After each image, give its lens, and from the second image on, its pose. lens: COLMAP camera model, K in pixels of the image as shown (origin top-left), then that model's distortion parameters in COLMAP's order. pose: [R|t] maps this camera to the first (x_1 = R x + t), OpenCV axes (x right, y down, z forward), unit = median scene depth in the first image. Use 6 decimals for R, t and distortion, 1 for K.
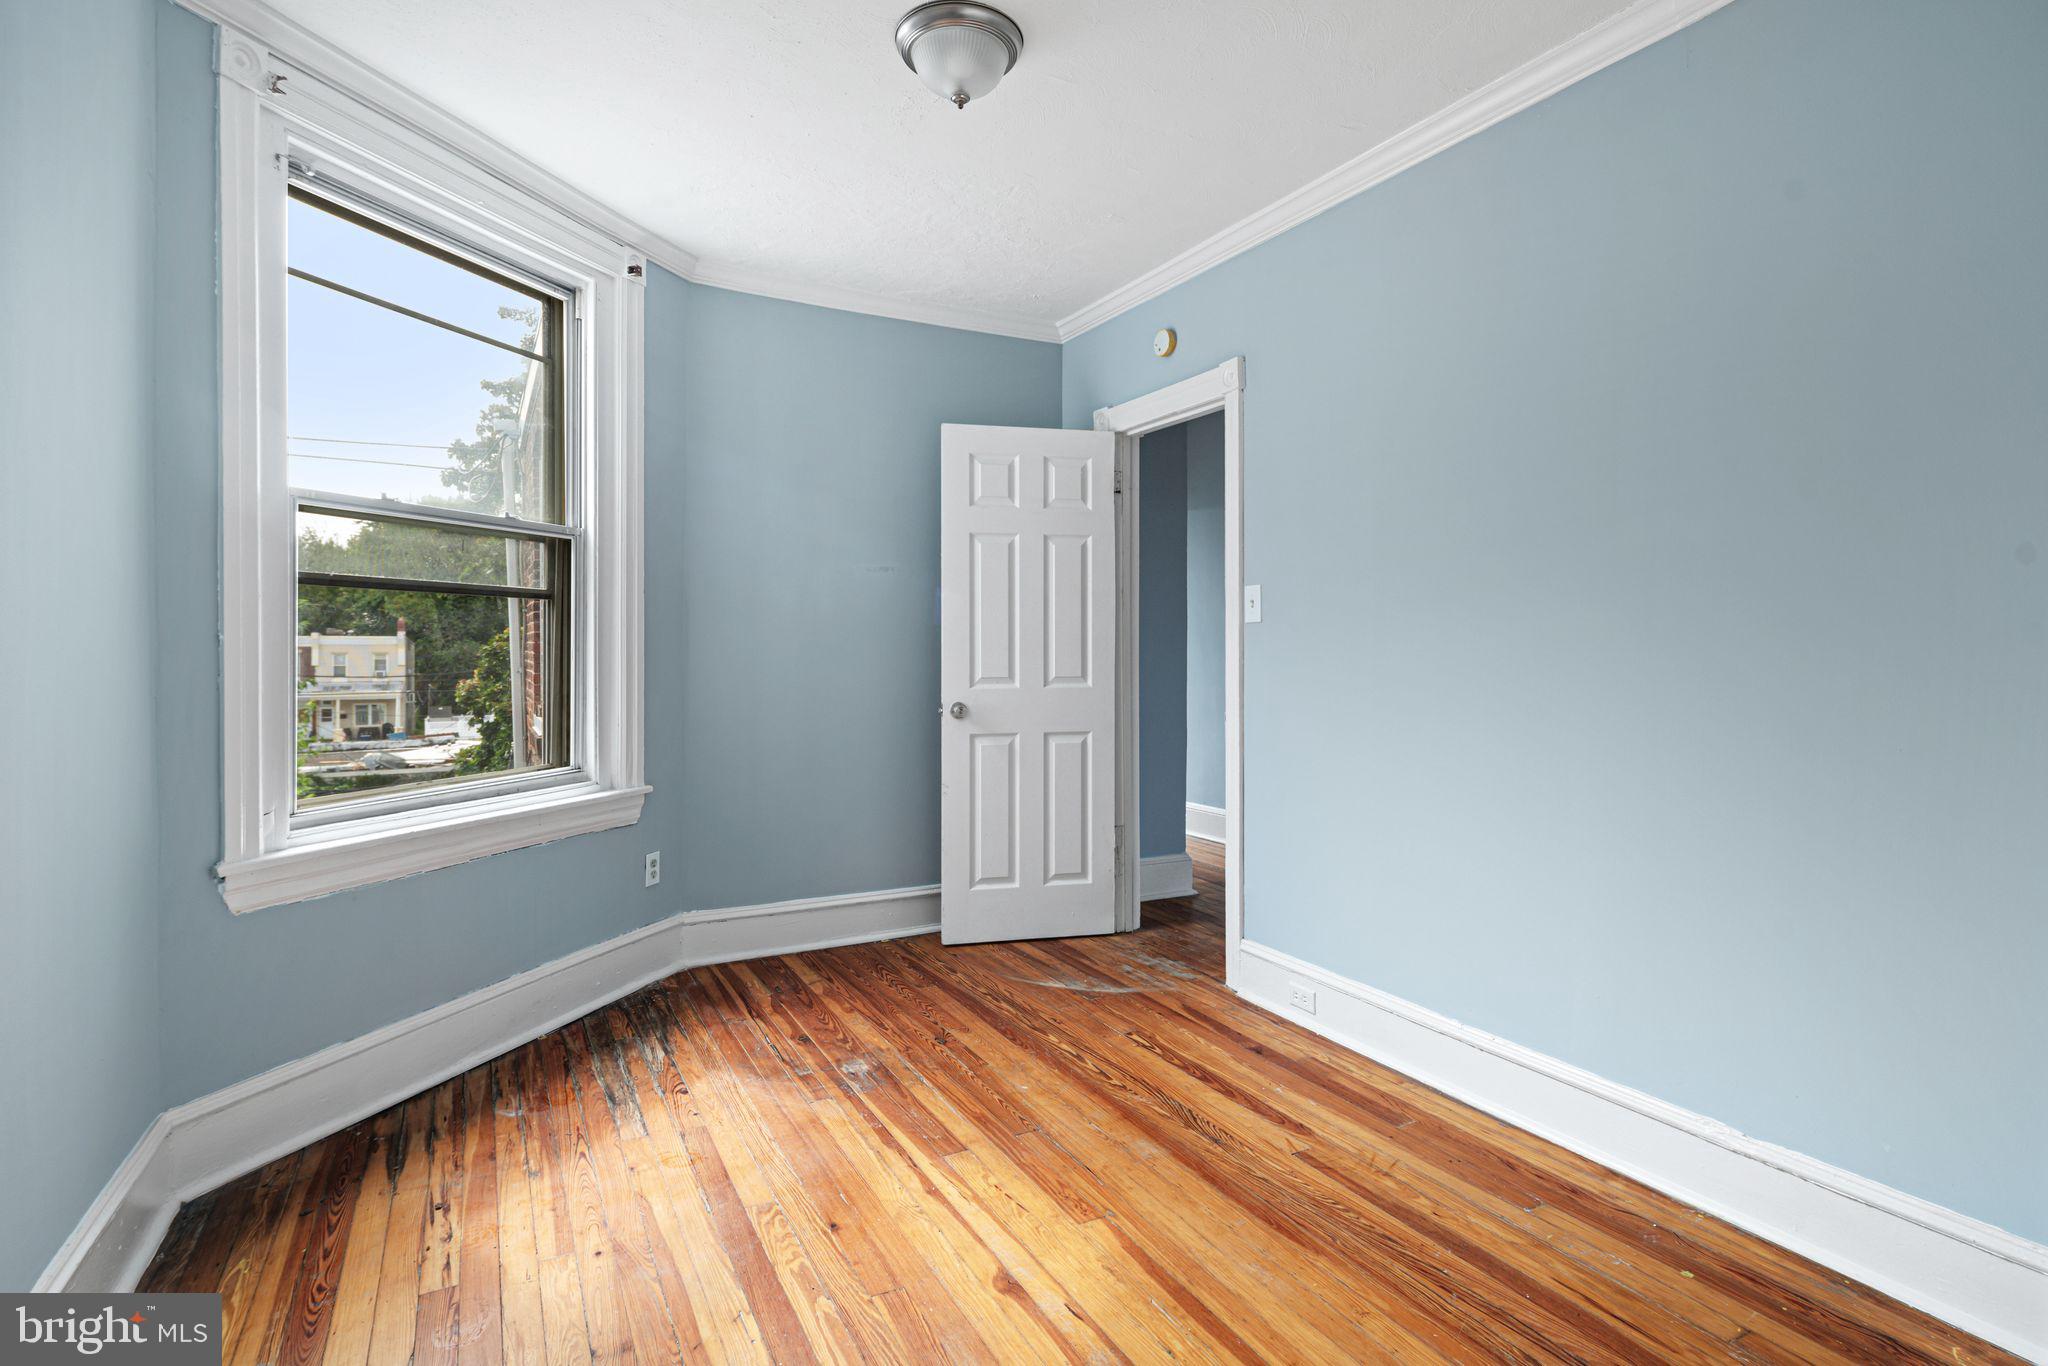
lens RADIAL K [[1019.4, 0, 1012.8], [0, 1019.4, 639.9], [0, 0, 1]] dist [0.011625, -0.009523]
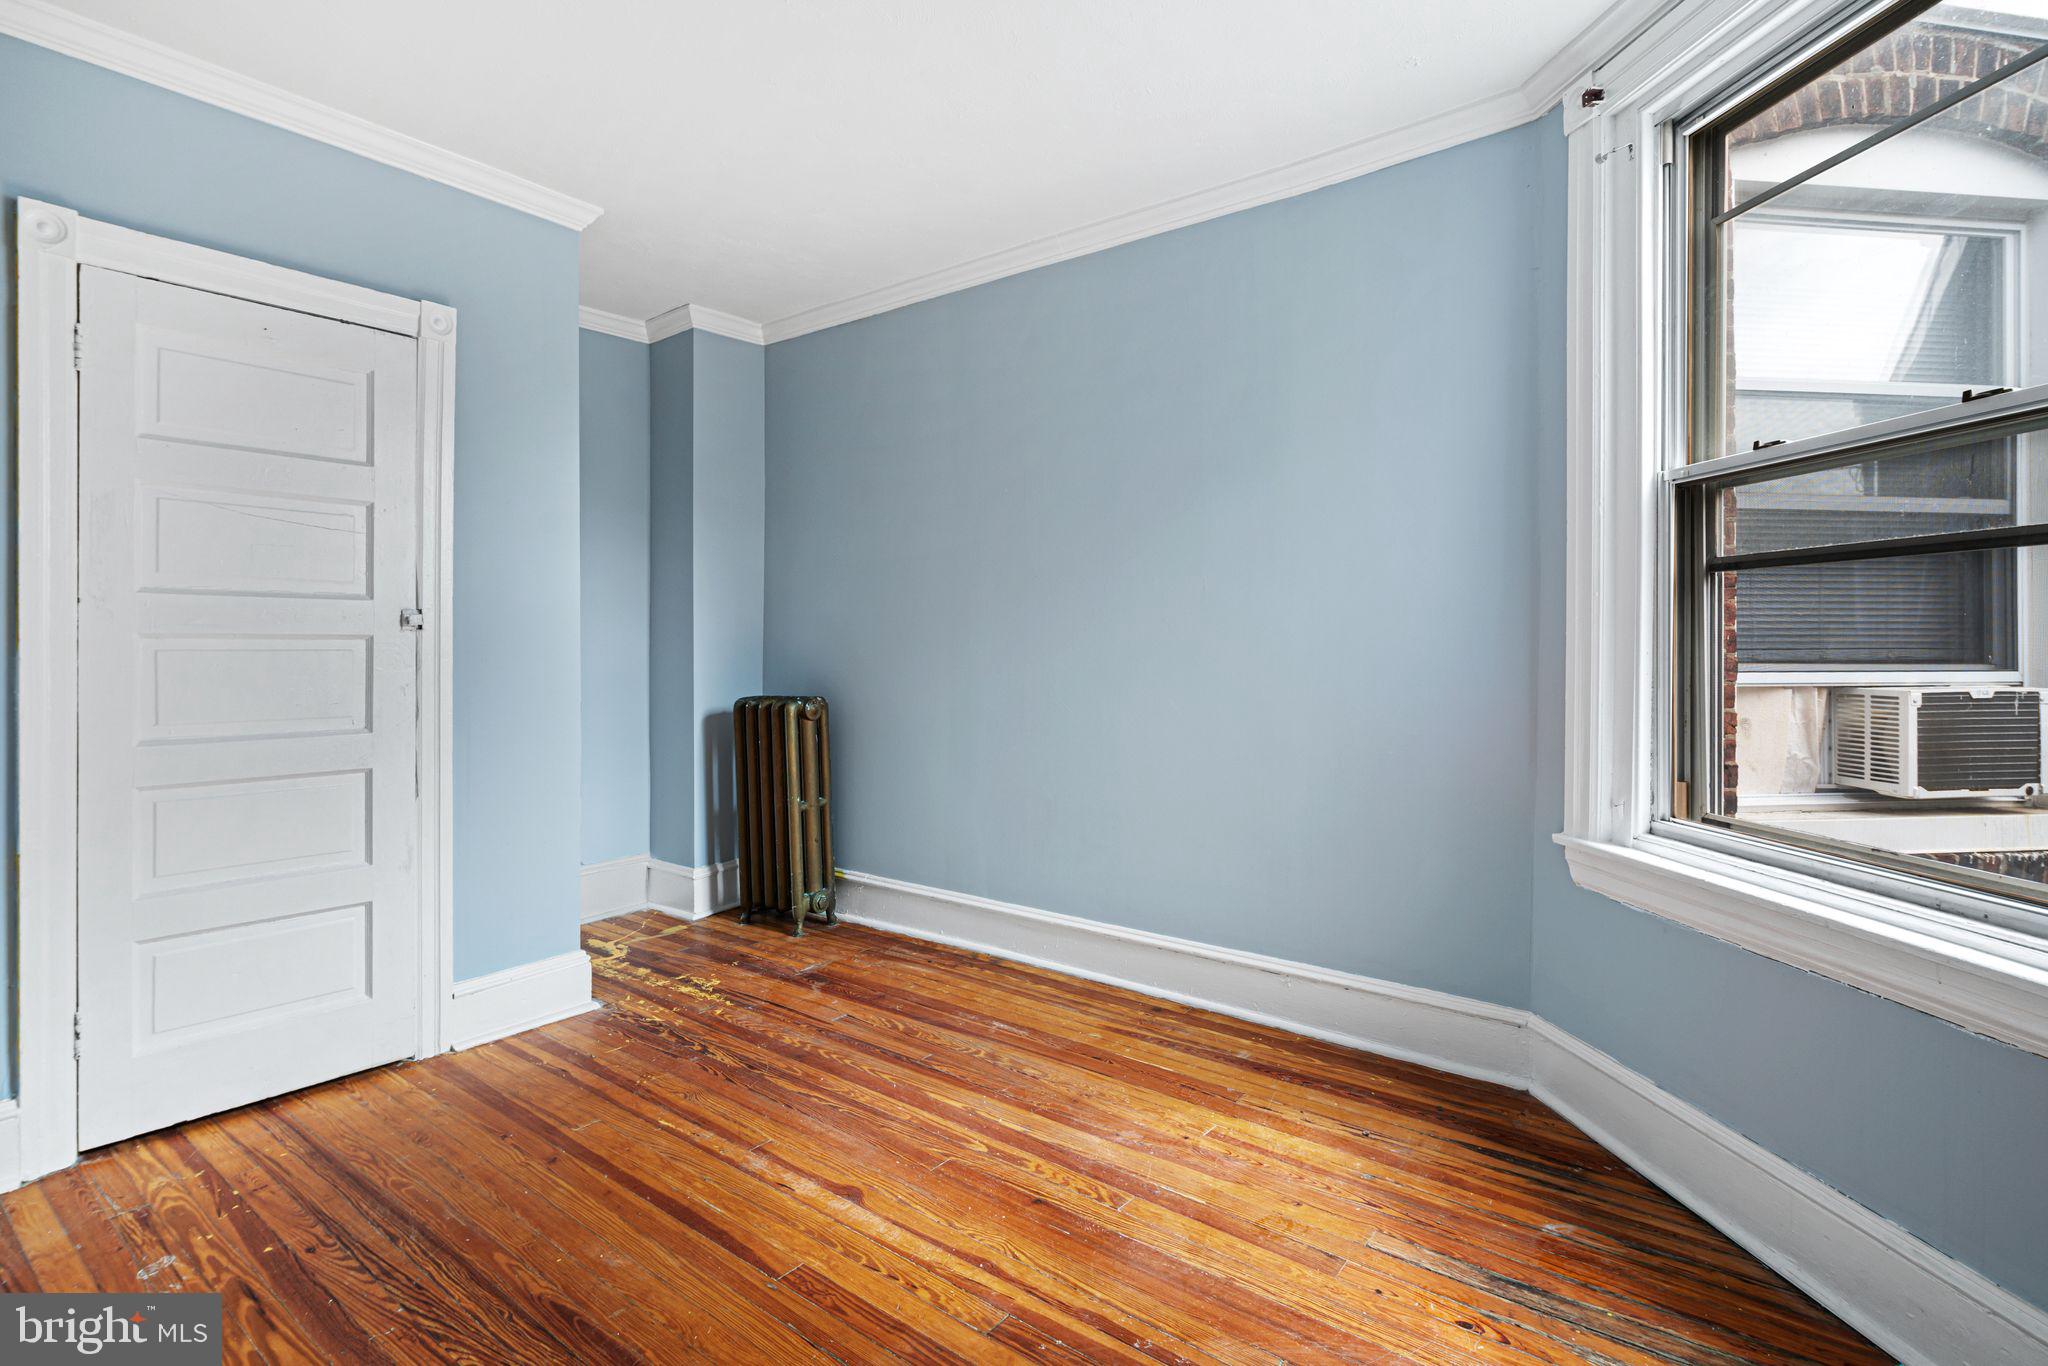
lens RADIAL K [[1019.4, 0, 1012.8], [0, 1019.4, 639.9], [0, 0, 1]] dist [0.011625, -0.009523]
pose [[-0.908384, 0.001336, -0.418136, 0.234408], [0.005651, 0.999943, -0.009080, 0.010068], [0.418100, -0.010611, -0.908339, 1.616065]]
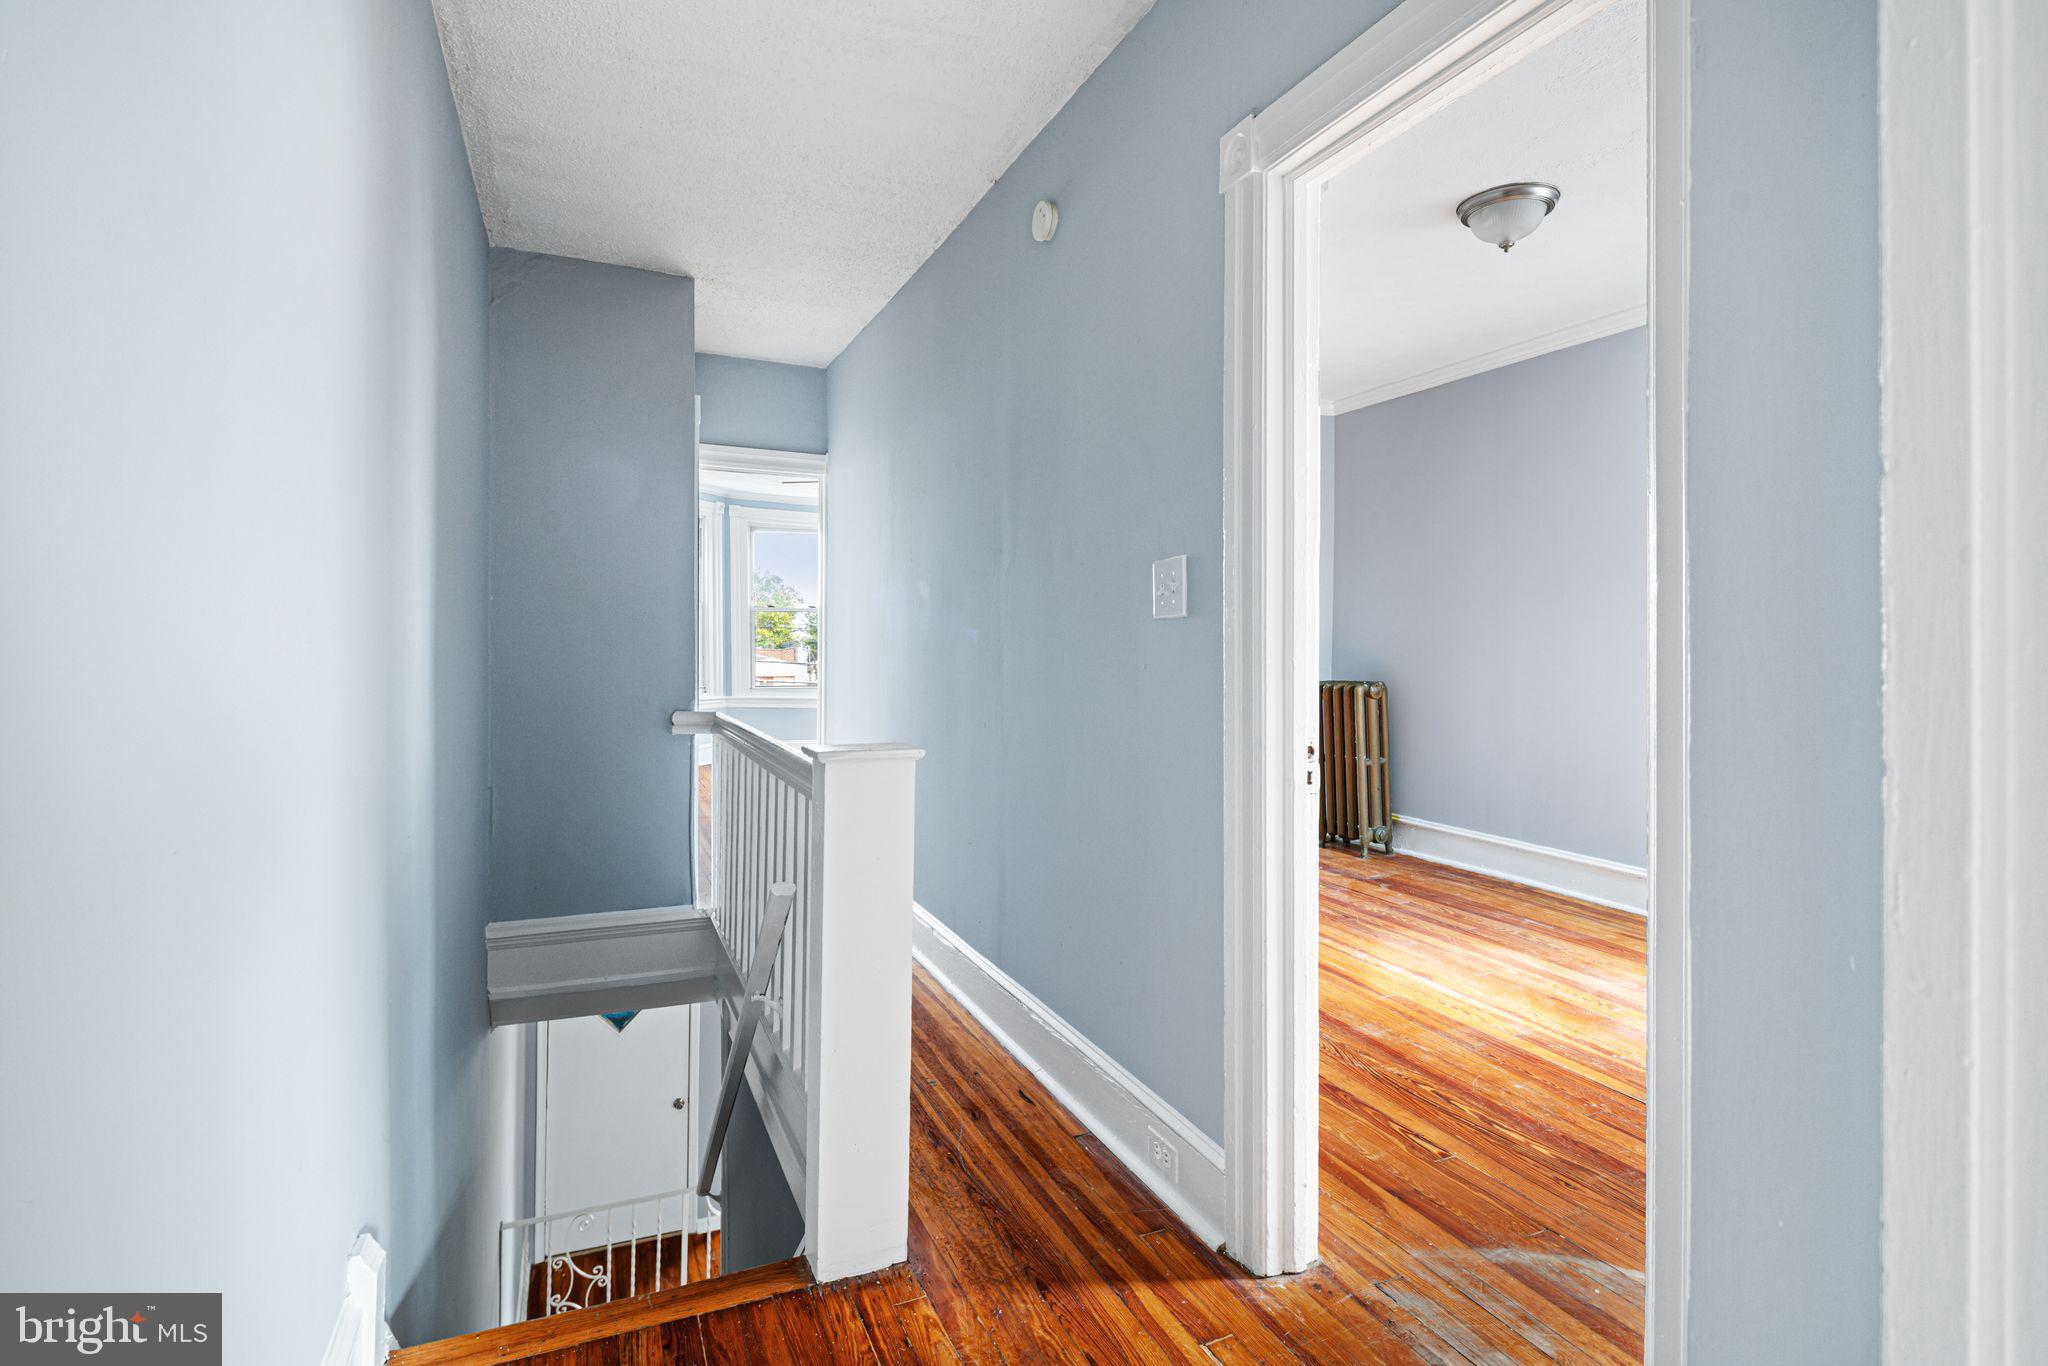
lens RADIAL K [[1009.0, 0, 990.7], [0, 1009.0, 632.3], [0, 0, 1]] dist [0.000006, -0.000445]
pose [[-0.996327, -0.002112, 0.085602, 0.486173], [-0.003351, 0.999892, -0.014330, 0.012438], [-0.085562, -0.014565, -0.996226, 2.242160]]
